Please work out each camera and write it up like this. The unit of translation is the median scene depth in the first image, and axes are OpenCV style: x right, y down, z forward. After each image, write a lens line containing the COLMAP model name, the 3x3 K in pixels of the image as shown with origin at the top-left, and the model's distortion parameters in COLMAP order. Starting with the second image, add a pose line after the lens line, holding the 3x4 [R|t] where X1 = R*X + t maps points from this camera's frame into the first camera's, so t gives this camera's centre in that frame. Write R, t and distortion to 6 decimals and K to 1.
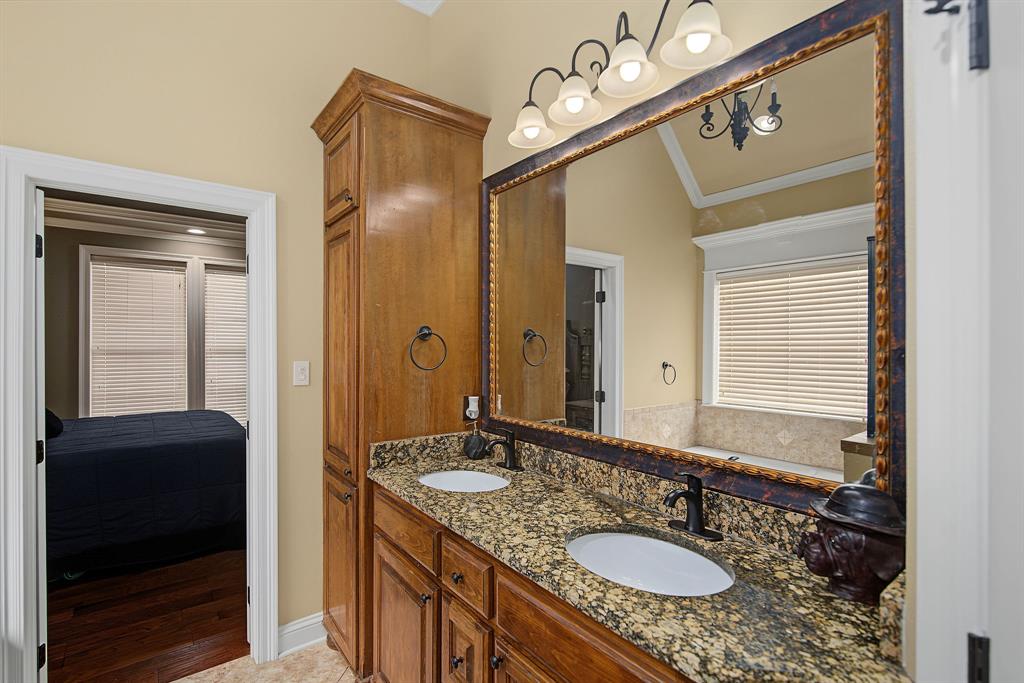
lens RADIAL K [[472.4, 0, 510.0], [0, 472.4, 342.8], [0, 0, 1]] dist [0.001864, -0.000064]
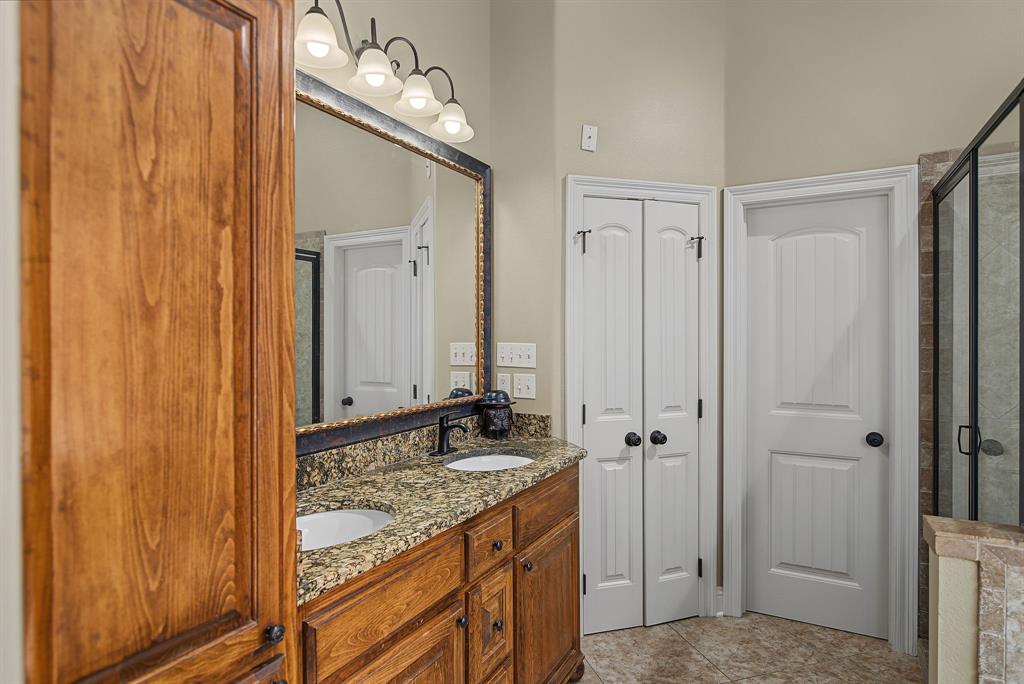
lens RADIAL K [[563.6, 0, 510.8], [0, 563.6, 336.6], [0, 0, 1]] dist [-0.002251, 0.000169]
pose [[-0.401988, -0.005401, 0.915629, -1.052514], [-0.000374, 0.999983, 0.005734, 0.021532], [-0.915645, 0.001963, -0.401983, 1.222643]]
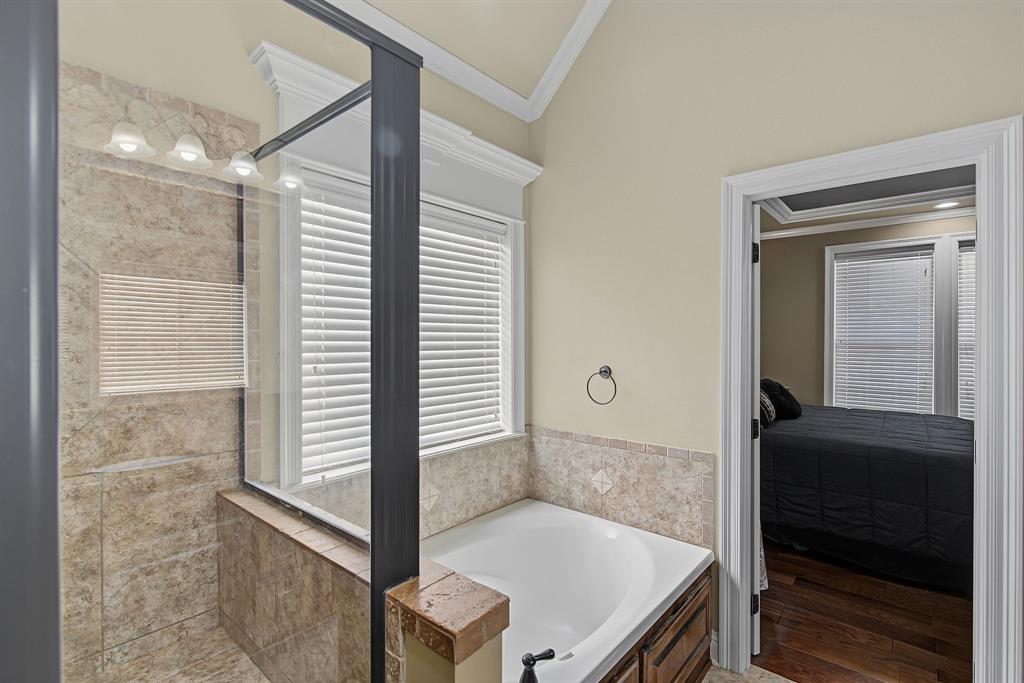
lens RADIAL K [[472.4, 0, 512.1], [0, 472.4, 343.9], [0, 0, 1]] dist [0.001864, -0.000064]
pose [[0.208539, 0.010947, -0.977953, 0.008717], [0.001963, 0.999931, 0.011612, 0.002476], [0.978012, -0.004341, 0.208504, 0.076888]]
